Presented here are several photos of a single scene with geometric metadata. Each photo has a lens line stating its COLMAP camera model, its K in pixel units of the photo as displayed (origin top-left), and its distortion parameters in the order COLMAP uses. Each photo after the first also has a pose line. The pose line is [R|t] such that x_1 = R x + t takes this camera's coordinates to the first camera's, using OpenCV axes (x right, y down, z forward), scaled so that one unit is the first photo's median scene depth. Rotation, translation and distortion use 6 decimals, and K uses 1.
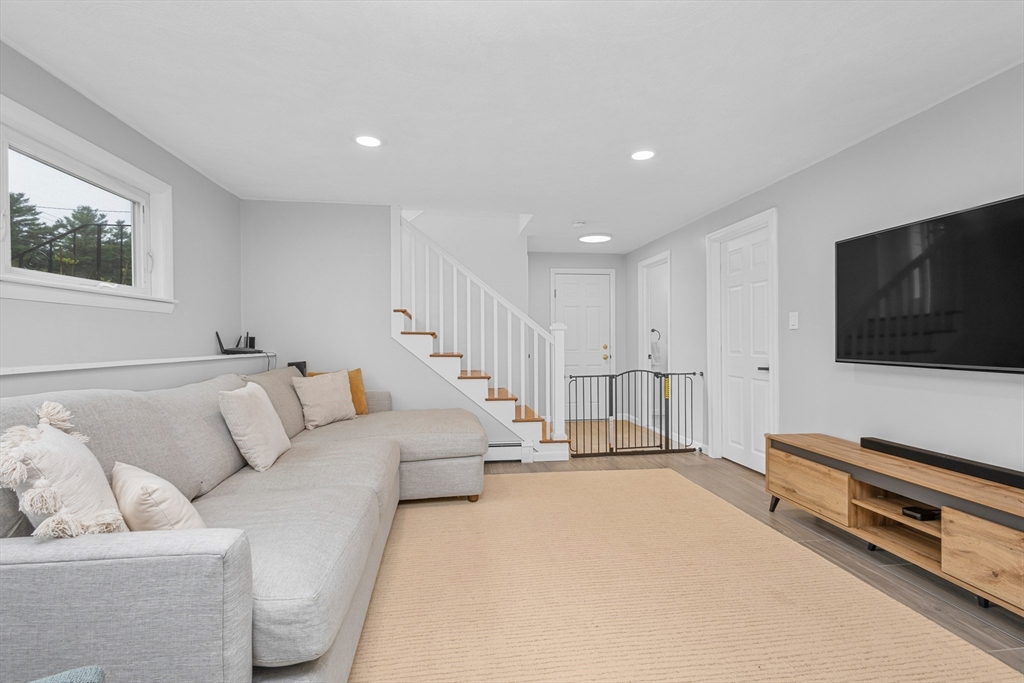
lens RADIAL K [[483.5, 0, 511.4], [0, 483.5, 340.0], [0, 0, 1]] dist [-0.005257, -0.000823]
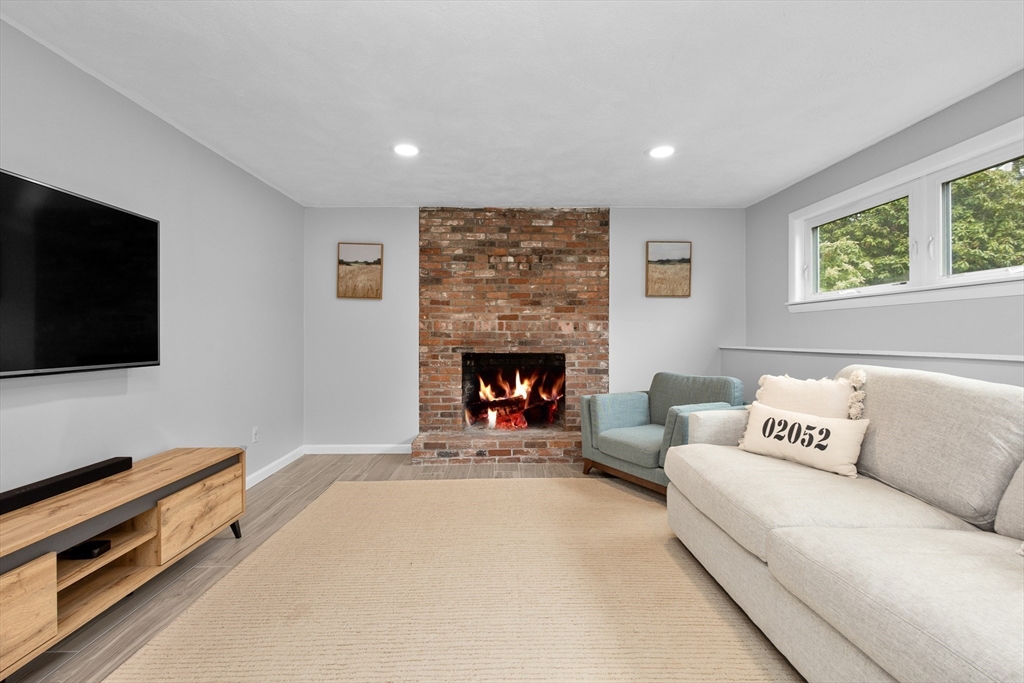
lens RADIAL K [[483.5, 0, 511.8], [0, 483.5, 338.6], [0, 0, 1]] dist [-0.005257, -0.000823]
pose [[-0.993283, 0.015787, 0.114630, 0.032606], [0.016828, 0.999825, 0.008121, 0.004221], [-0.114481, 0.009995, -0.993375, 1.944358]]
